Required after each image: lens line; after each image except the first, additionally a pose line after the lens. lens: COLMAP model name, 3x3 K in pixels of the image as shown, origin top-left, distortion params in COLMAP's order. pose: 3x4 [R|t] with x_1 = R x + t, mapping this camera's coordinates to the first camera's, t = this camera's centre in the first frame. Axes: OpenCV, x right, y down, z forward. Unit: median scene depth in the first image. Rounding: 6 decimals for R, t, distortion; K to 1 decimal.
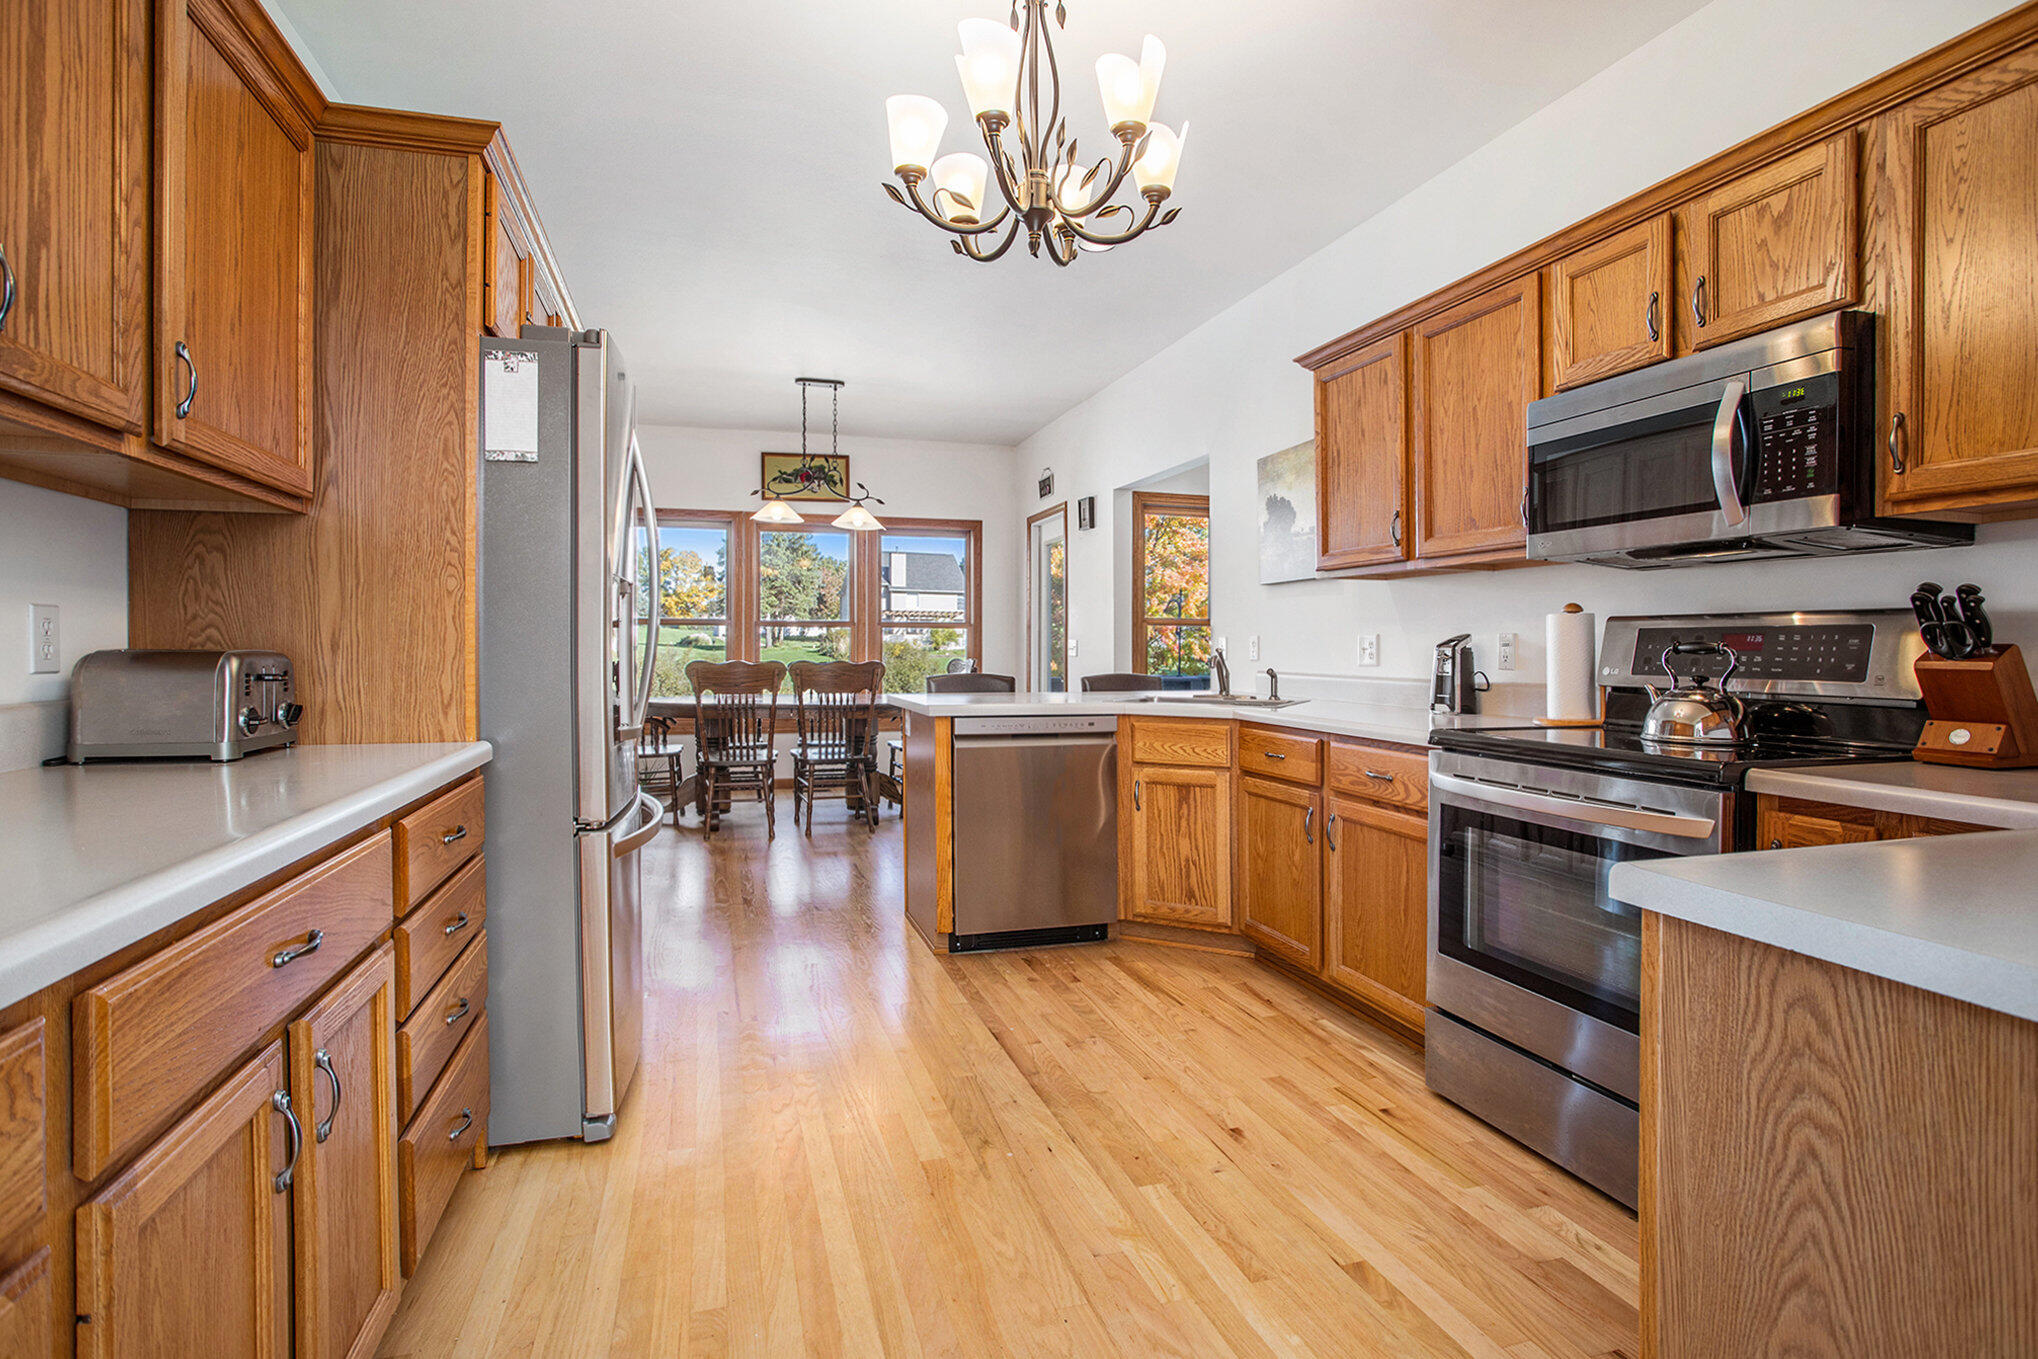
lens RADIAL K [[1002.4, 0, 1012.4], [0, 1002.4, 694.5], [0, 0, 1]] dist [-0.055271, 0.008274]
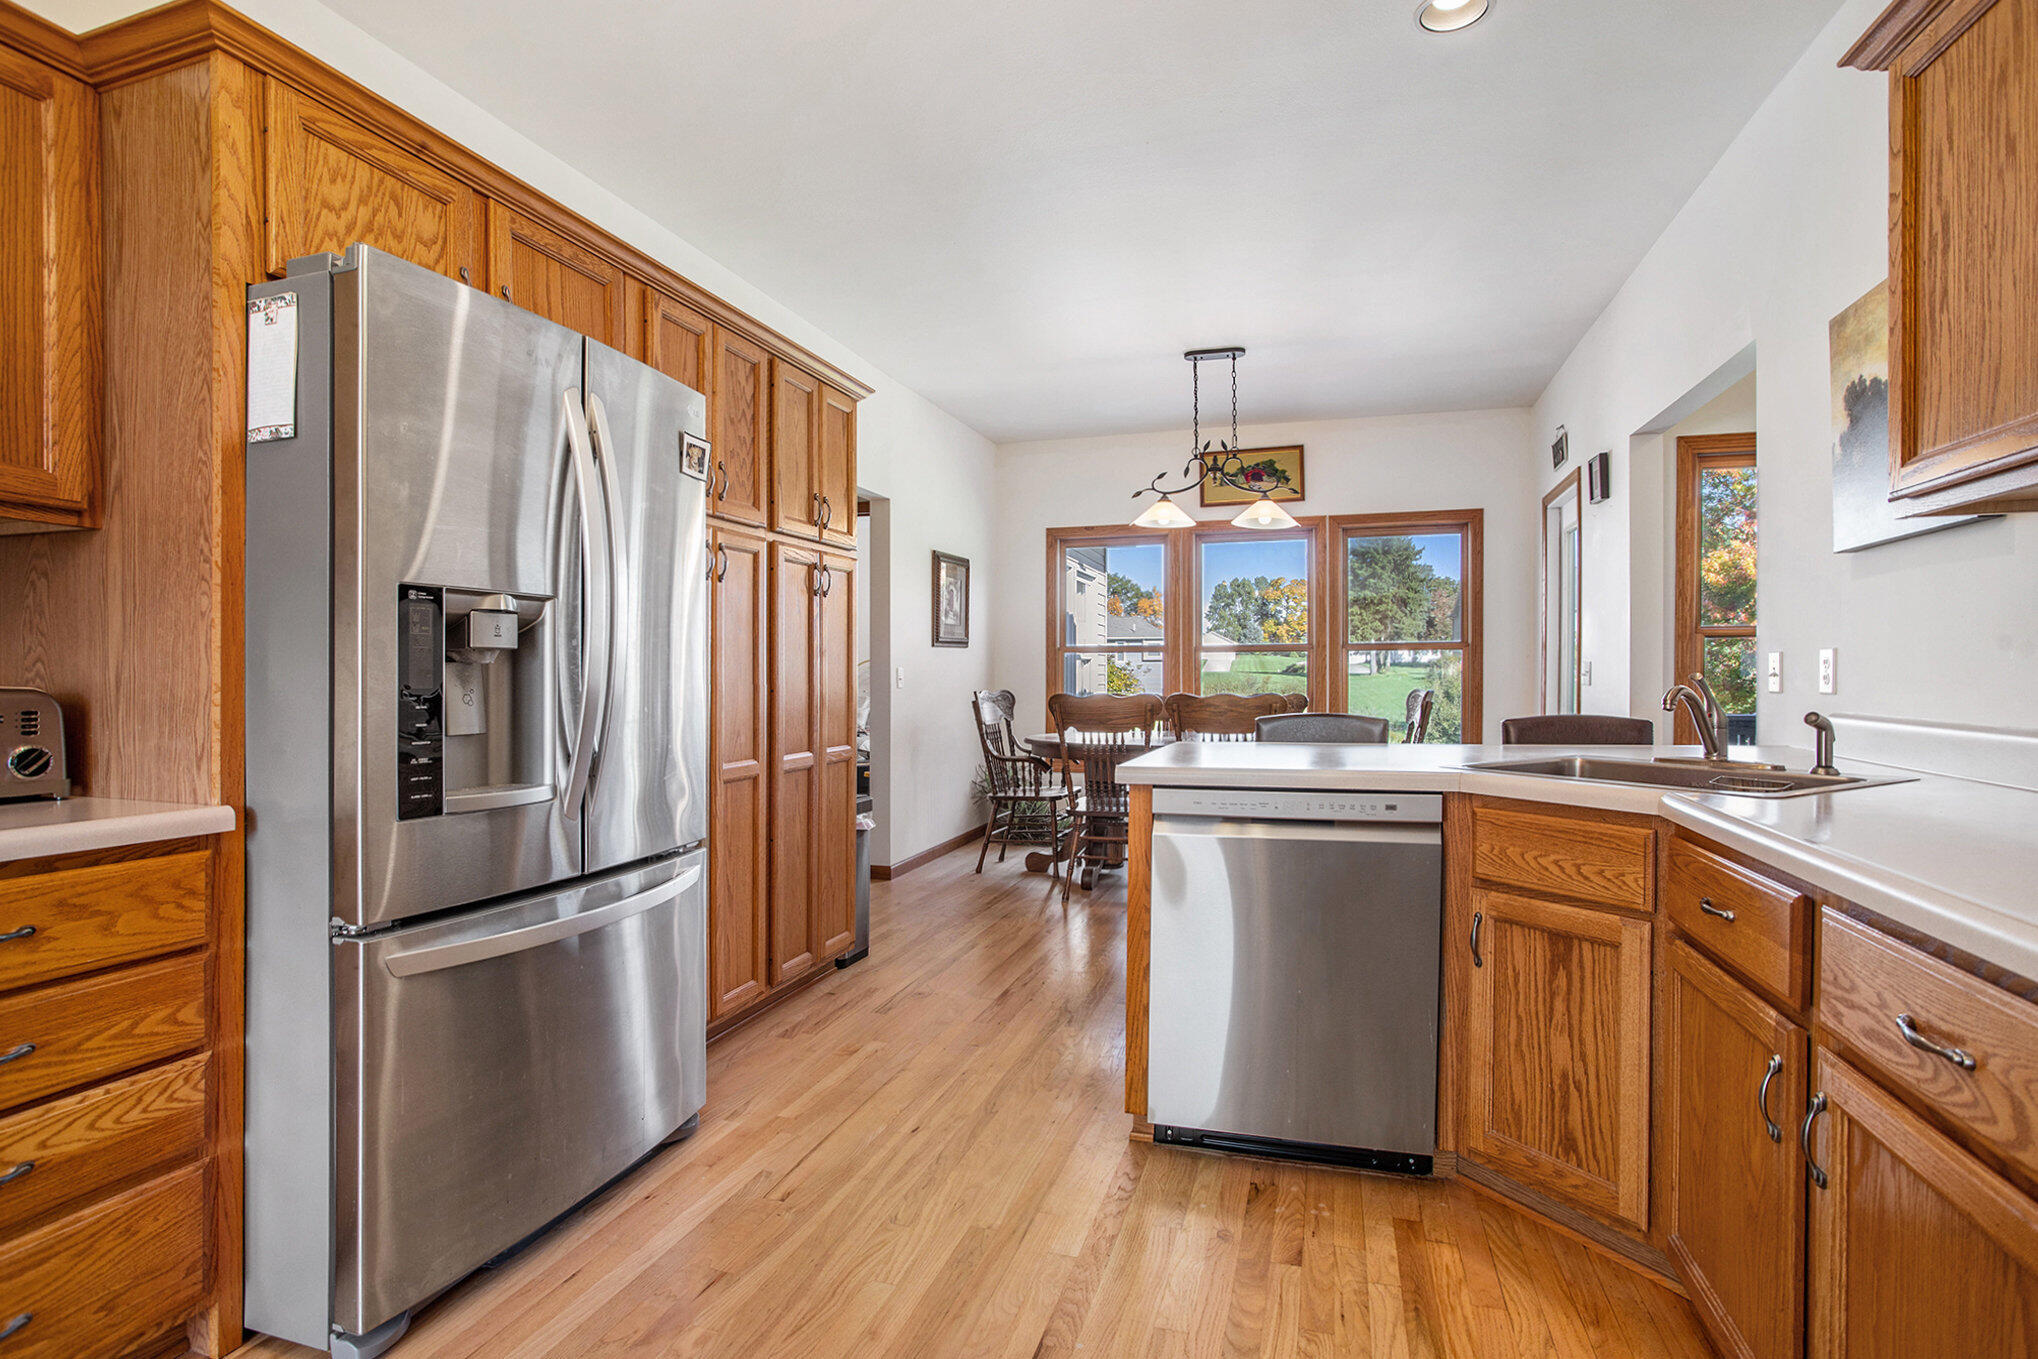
lens RADIAL K [[1002.4, 0, 1016.3], [0, 1002.4, 698.6], [0, 0, 1]] dist [-0.055271, 0.008274]
pose [[0.828621, 0.005838, -0.559780, 0.226072], [-0.018826, 0.999671, -0.017441, -0.019667], [0.559494, 0.024990, 0.828458, 0.409515]]
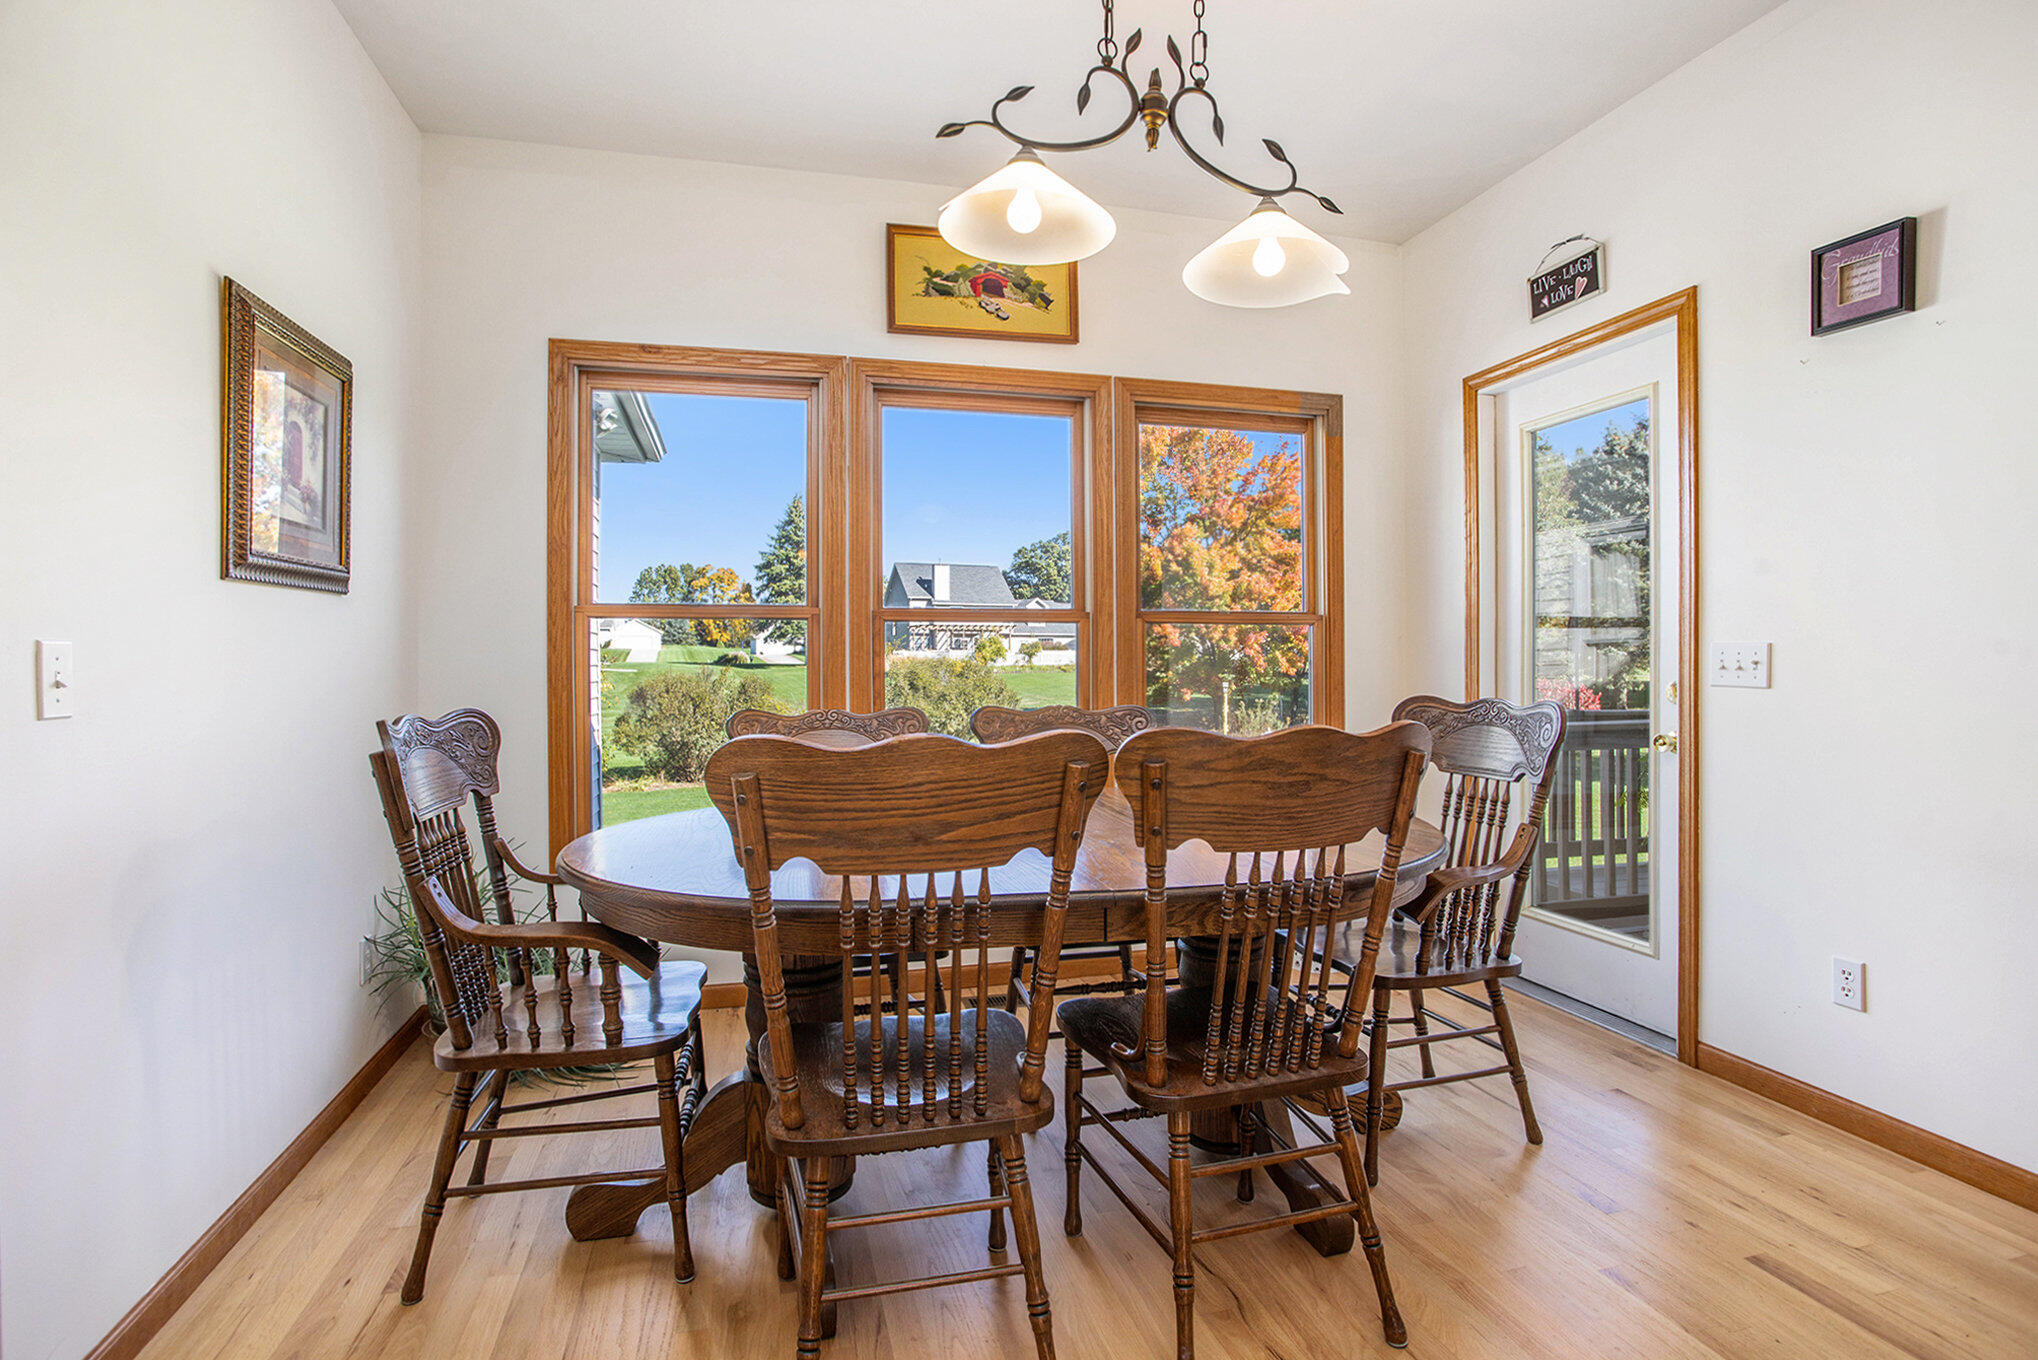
lens RADIAL K [[1002.4, 0, 1012.6], [0, 1002.4, 687.2], [0, 0, 1]] dist [-0.055271, 0.008274]
pose [[0.999359, -0.007506, -0.035003, -0.394776], [0.006716, 0.999721, -0.022633, -0.060813], [0.035163, 0.022383, 0.999131, 1.224417]]
